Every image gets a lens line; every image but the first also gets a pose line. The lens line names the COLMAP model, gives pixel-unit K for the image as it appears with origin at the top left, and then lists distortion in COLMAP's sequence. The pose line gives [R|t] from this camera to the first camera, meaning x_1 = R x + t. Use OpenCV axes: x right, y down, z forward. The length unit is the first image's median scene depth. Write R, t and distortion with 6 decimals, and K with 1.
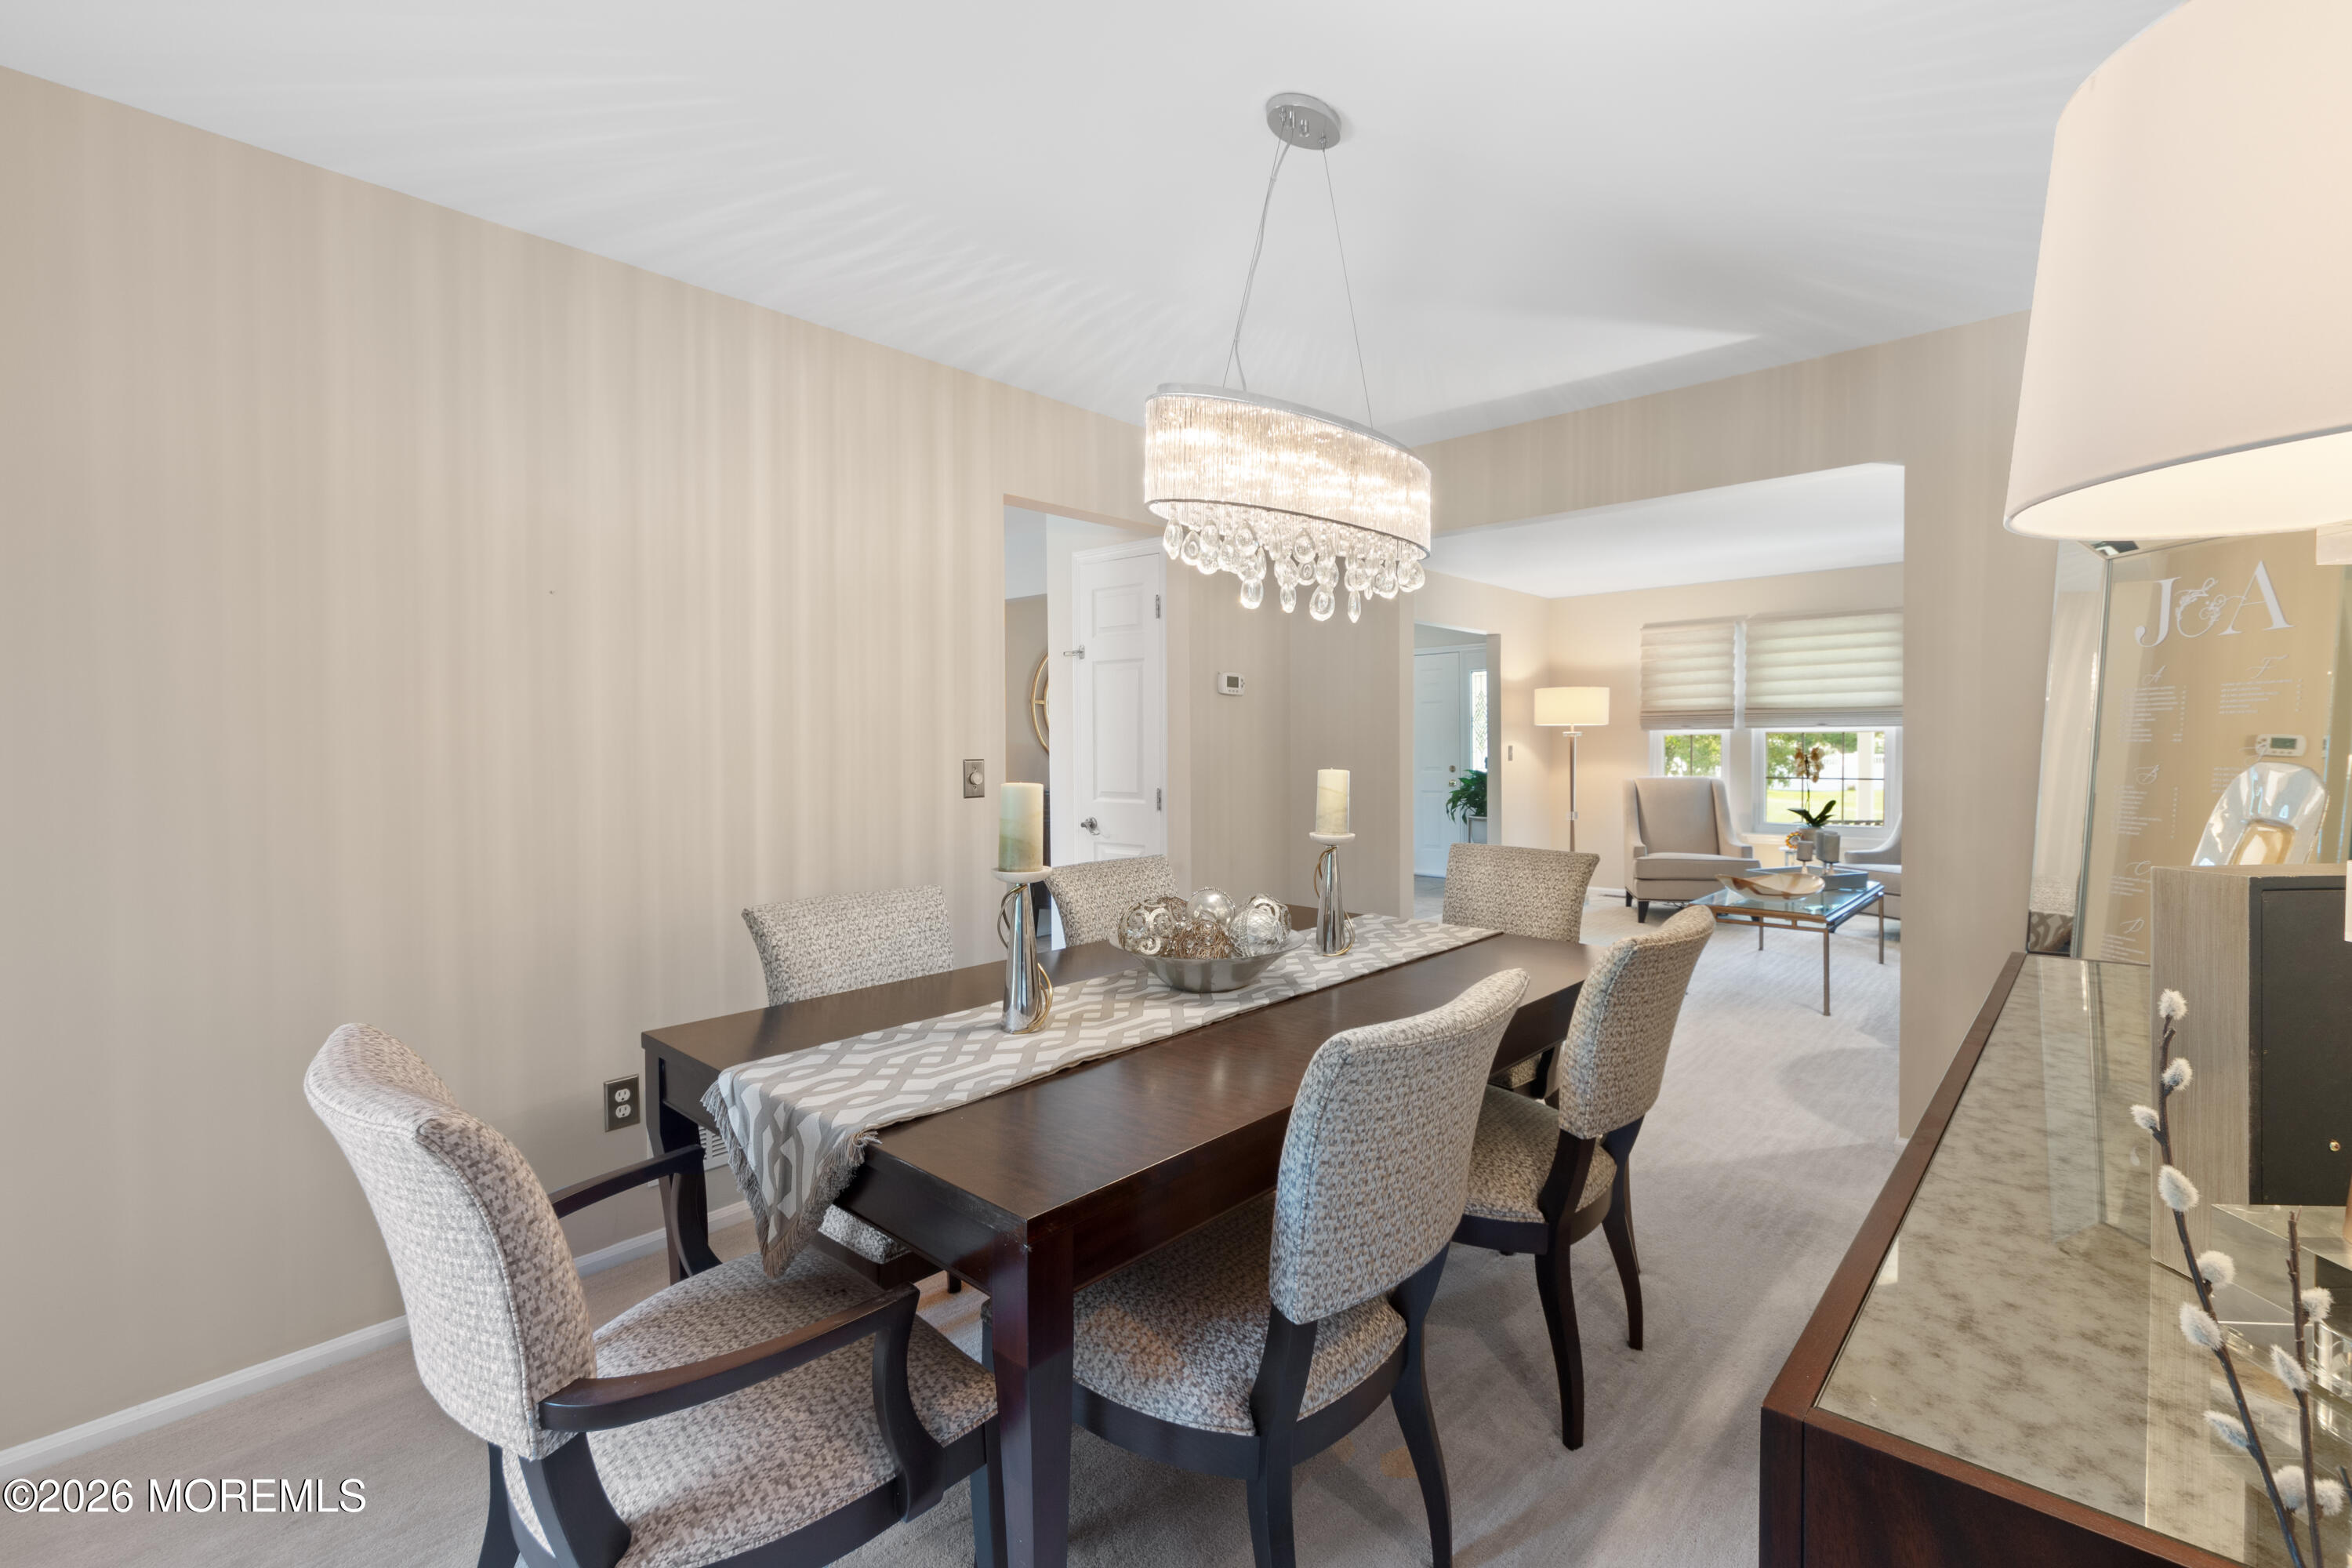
lens RADIAL K [[1060.6, 0, 1179.0], [0, 1060.6, 781.4], [0, 0, 1]] dist [0.001246, -0.000042]
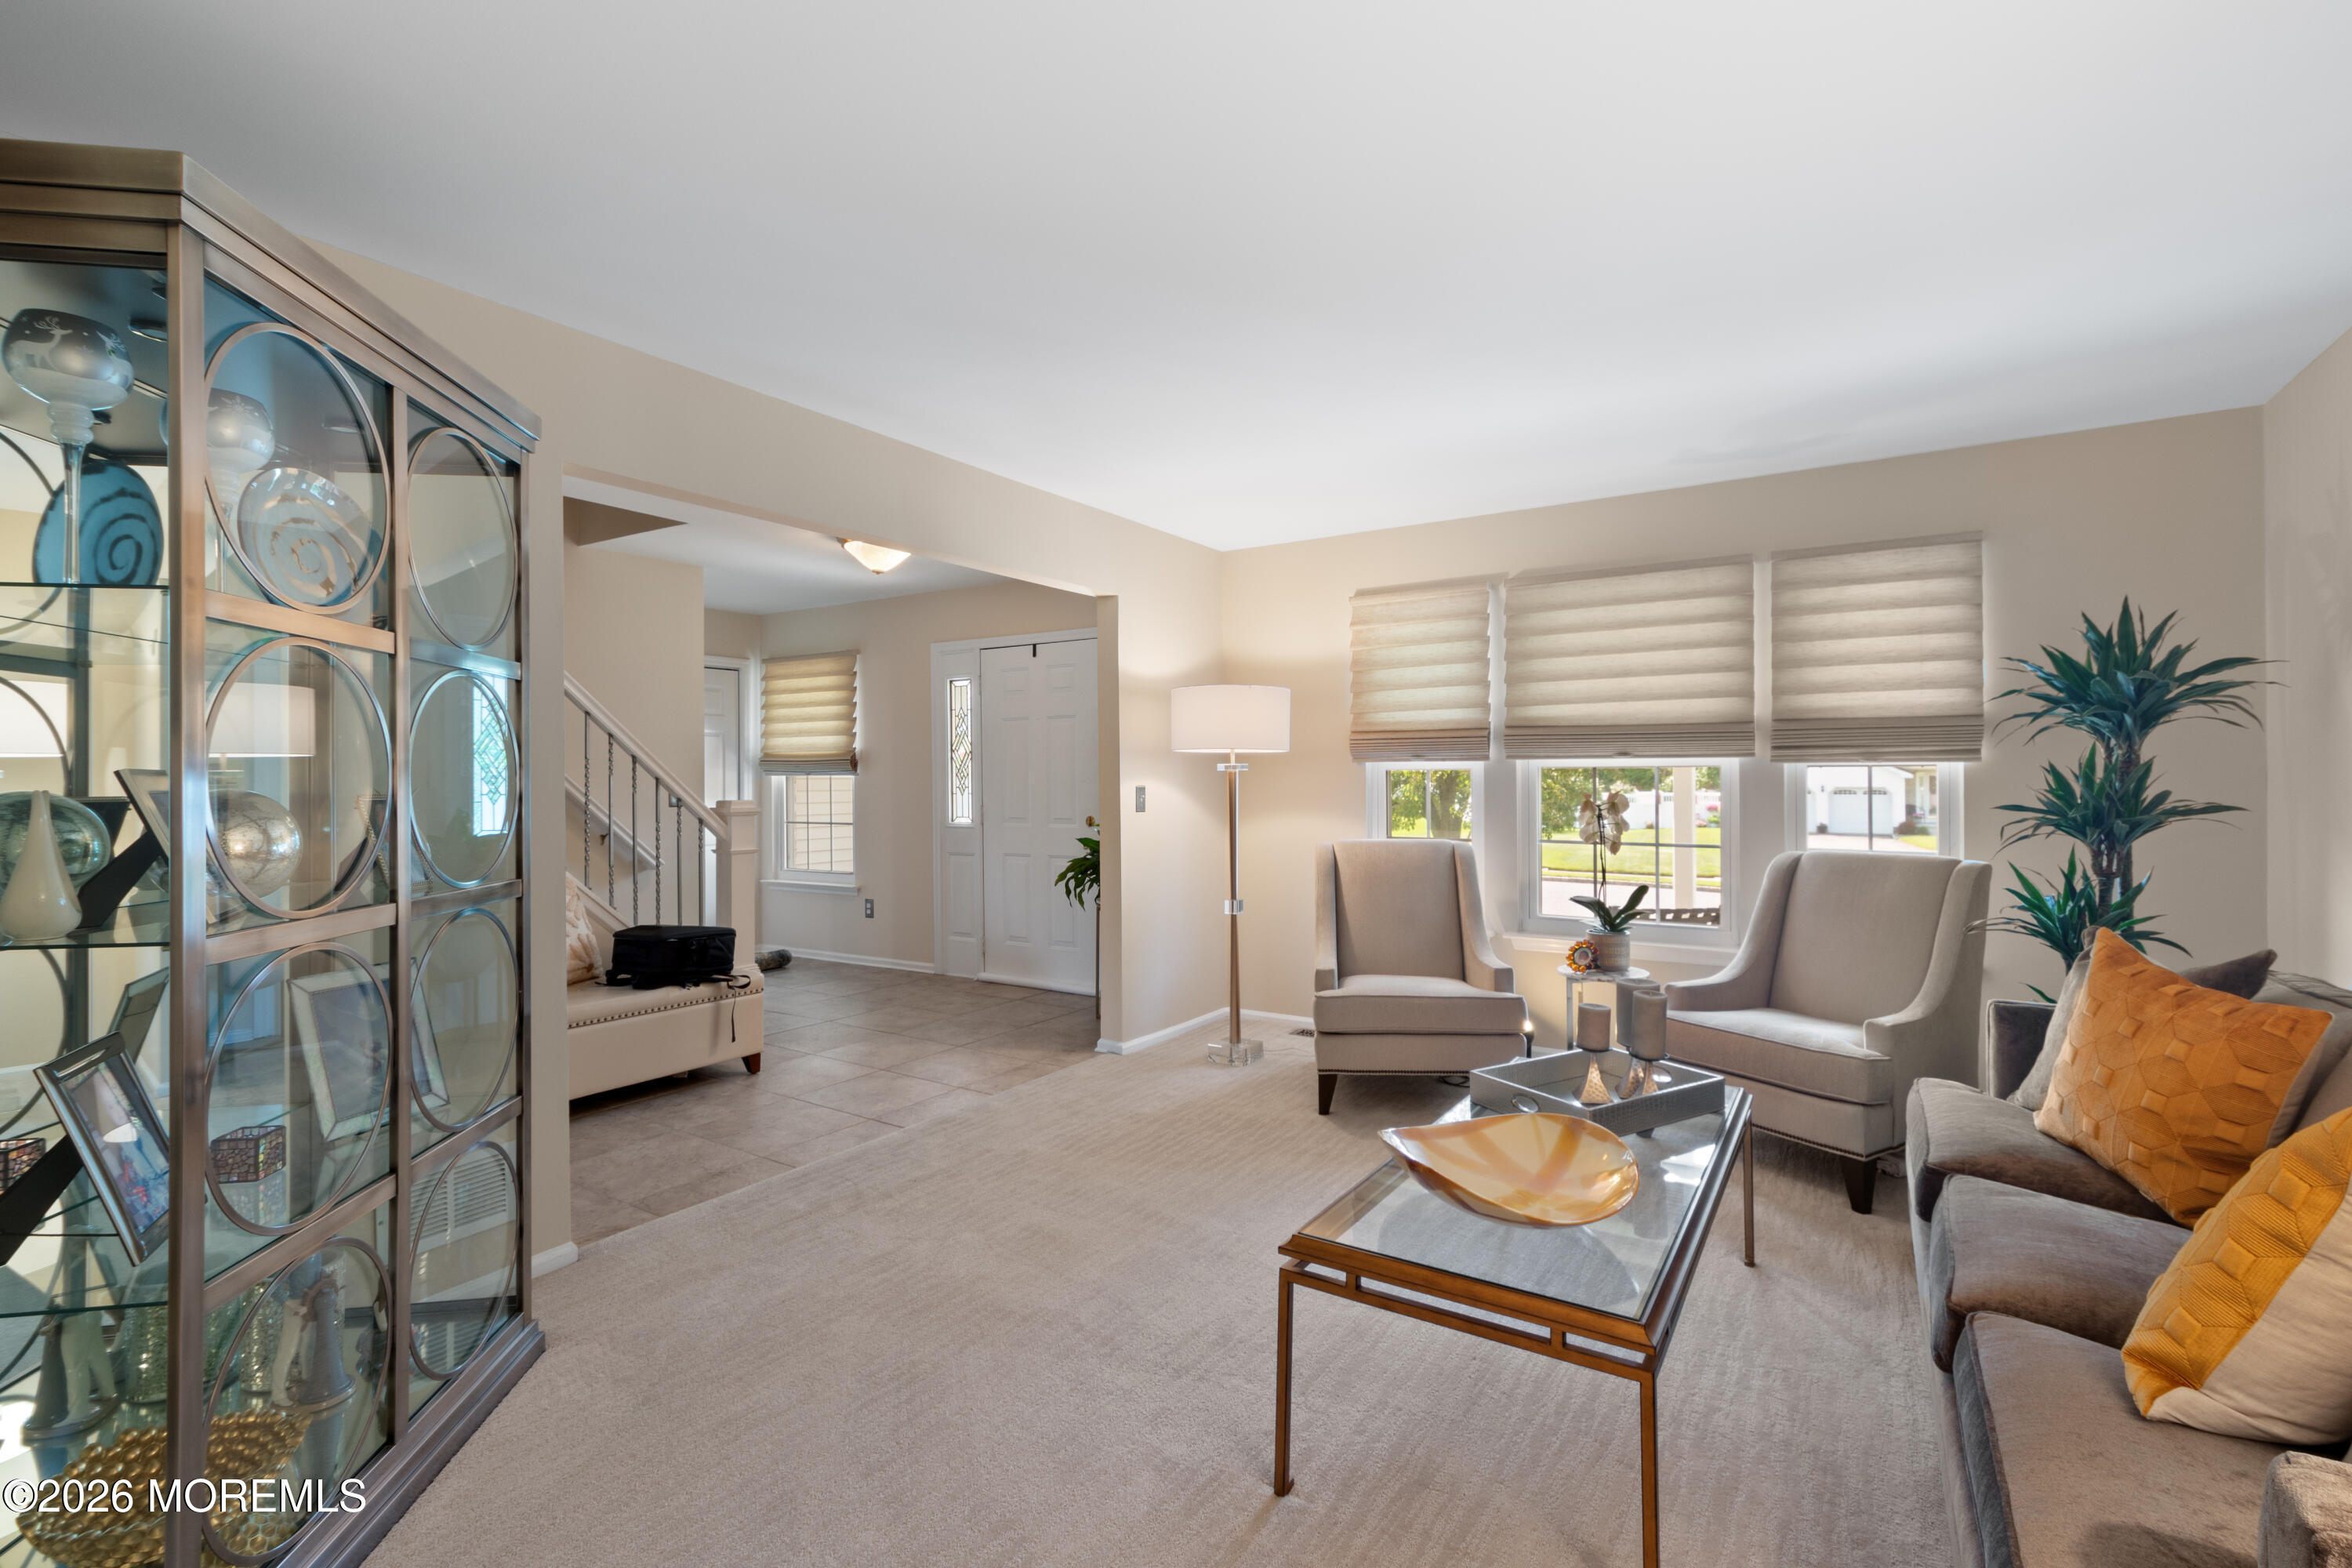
lens RADIAL K [[1060.6, 0, 1189.6], [0, 1060.6, 781.6], [0, 0, 1]] dist [0.001246, -0.000042]
pose [[0.987657, 0.002926, 0.156608, 0.261230], [0.002128, 0.999483, -0.032094, -0.018263], [-0.156621, 0.032031, 0.987139, 0.432814]]
